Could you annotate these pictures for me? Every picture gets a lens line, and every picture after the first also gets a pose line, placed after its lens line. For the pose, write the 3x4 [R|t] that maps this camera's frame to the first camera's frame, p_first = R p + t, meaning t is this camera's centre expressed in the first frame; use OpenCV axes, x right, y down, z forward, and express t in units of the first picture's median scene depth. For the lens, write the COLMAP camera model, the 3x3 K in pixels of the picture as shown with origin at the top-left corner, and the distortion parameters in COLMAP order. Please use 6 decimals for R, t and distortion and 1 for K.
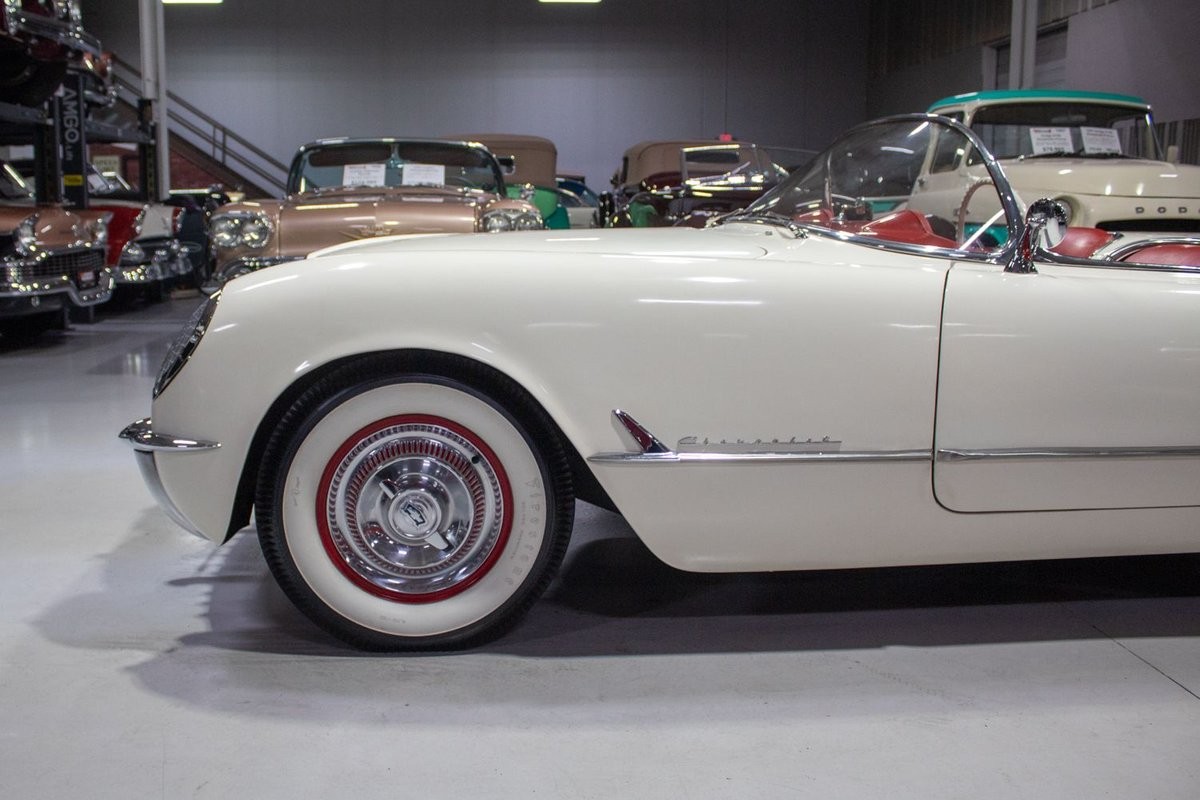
lens RADIAL K [[1137.5, 0, 511.6], [0, 1137.5, 398.7], [0, 0, 1]] dist [-0.180623, 0.172637]
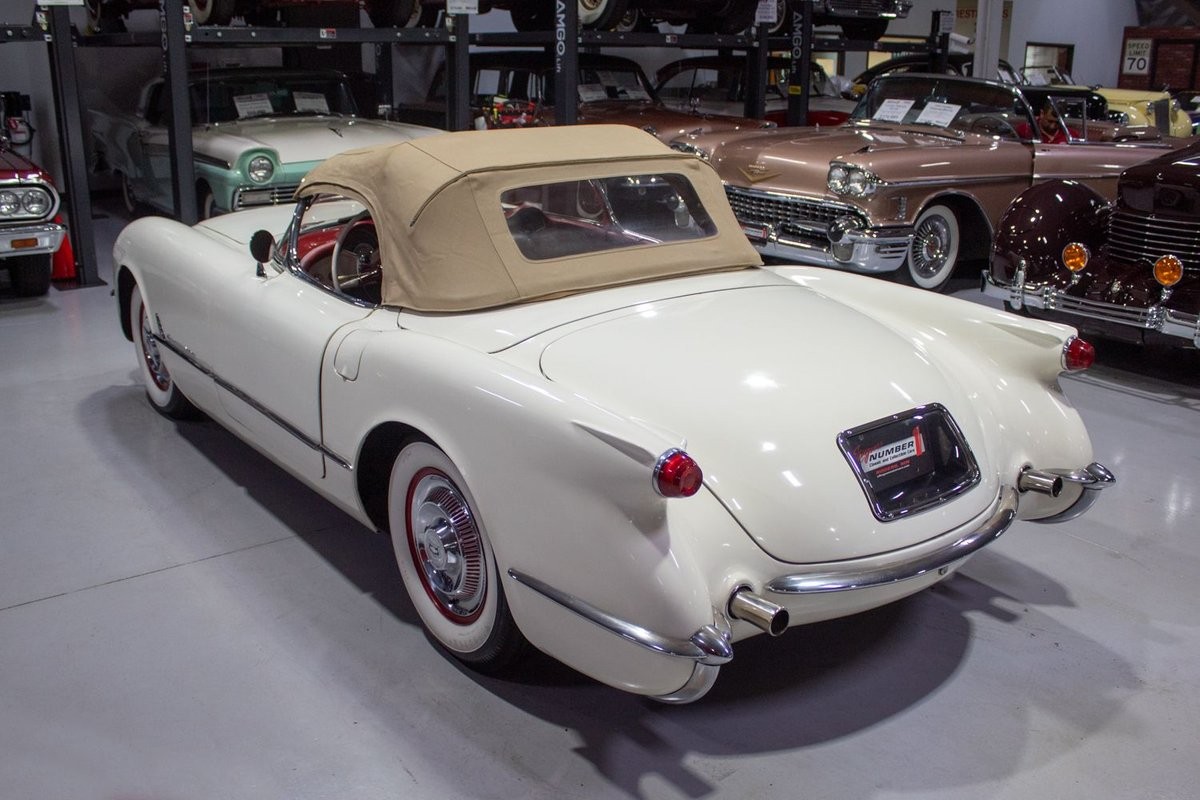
lens RADIAL K [[1113.3, 0, 612.1], [0, 1113.3, 418.6], [0, 0, 1]] dist [-0.166801, 0.157151]
pose [[0.576775, 0.263083, -0.773381, 0.746826], [-0.146293, 0.964683, 0.219056, -0.124424], [0.803697, -0.013206, 0.594892, 0.183126]]
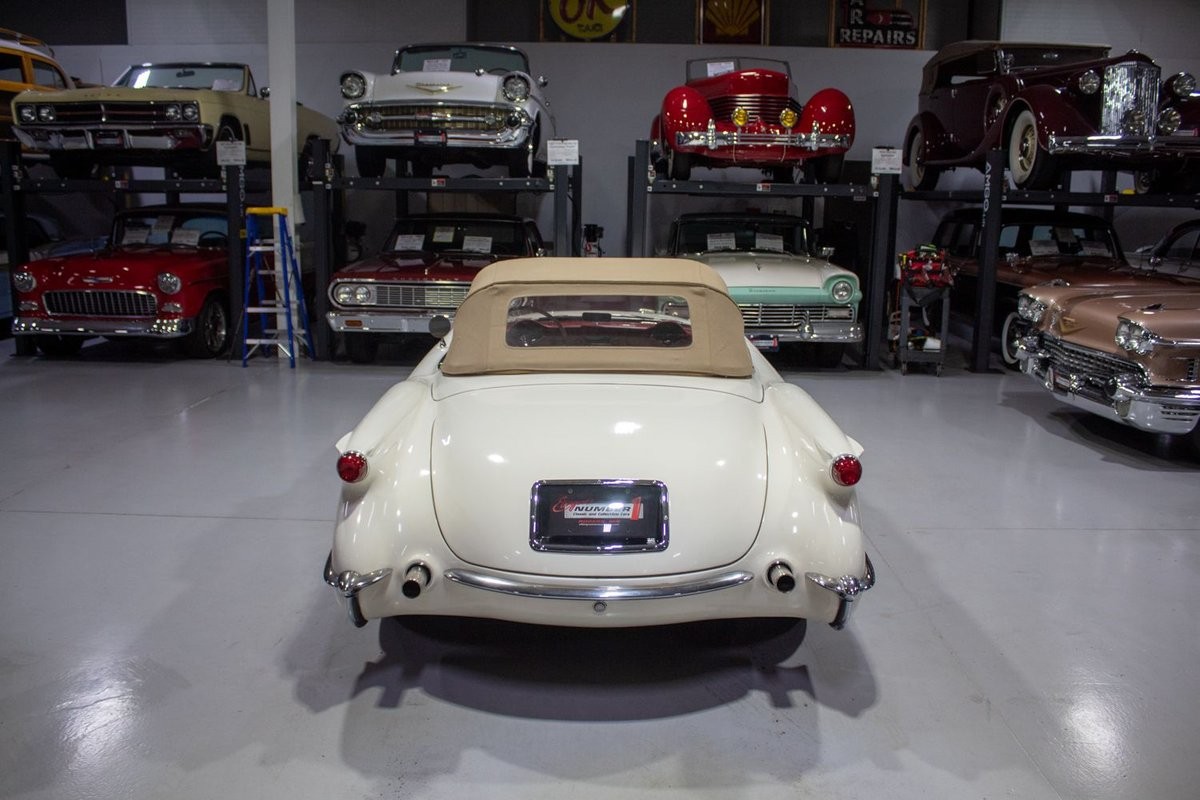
lens RADIAL K [[1012.6, 0, 595.0], [0, 1012.6, 403.4], [0, 0, 1]] dist [-0.159386, 0.137968]
pose [[-0.051407, 0.198082, -0.978836, 0.953854], [-0.180180, 0.962209, 0.204180, -0.183974], [0.982289, 0.186863, -0.013774, 0.515031]]
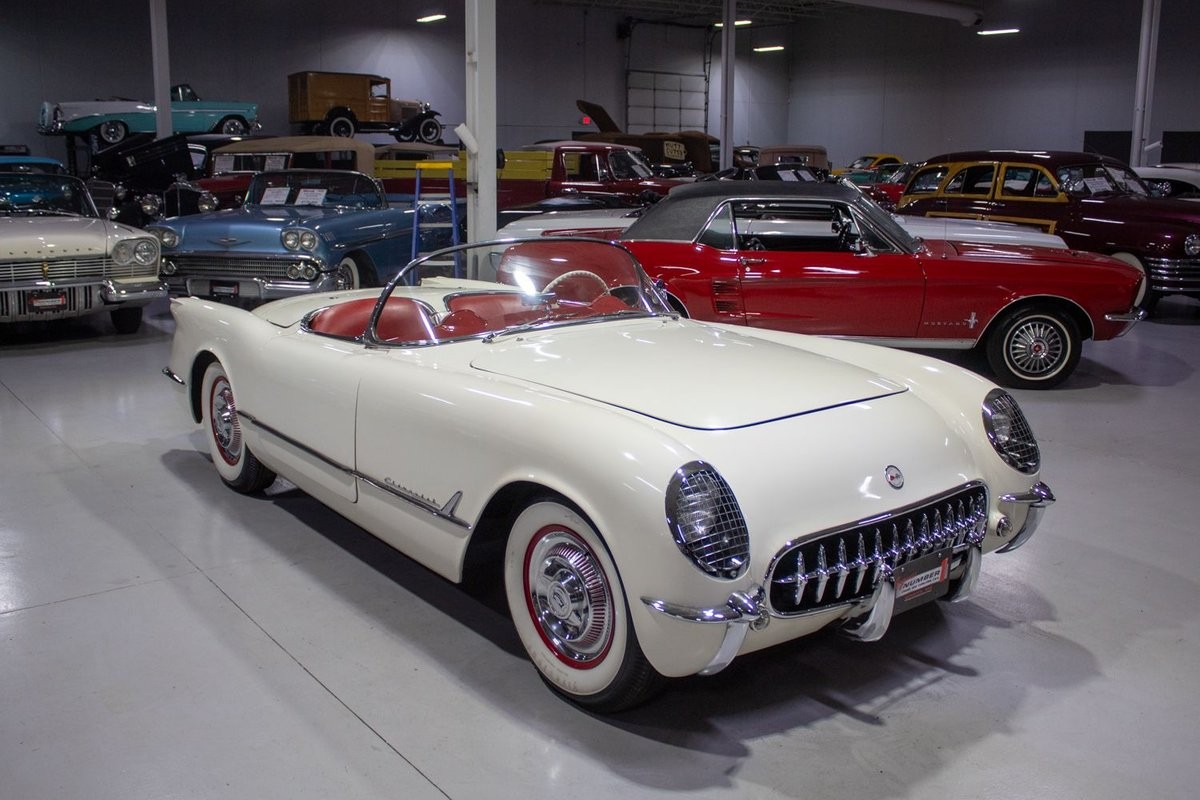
lens RADIAL K [[1095.6, 0, 593.4], [0, 1095.6, 382.5], [0, 0, 1]] dist [-0.162576, 0.147179]
pose [[-0.584114, -0.172052, 0.793227, -0.419179], [0.129233, 0.945095, 0.300157, -0.238882], [-0.801317, 0.277837, -0.529809, 0.843563]]
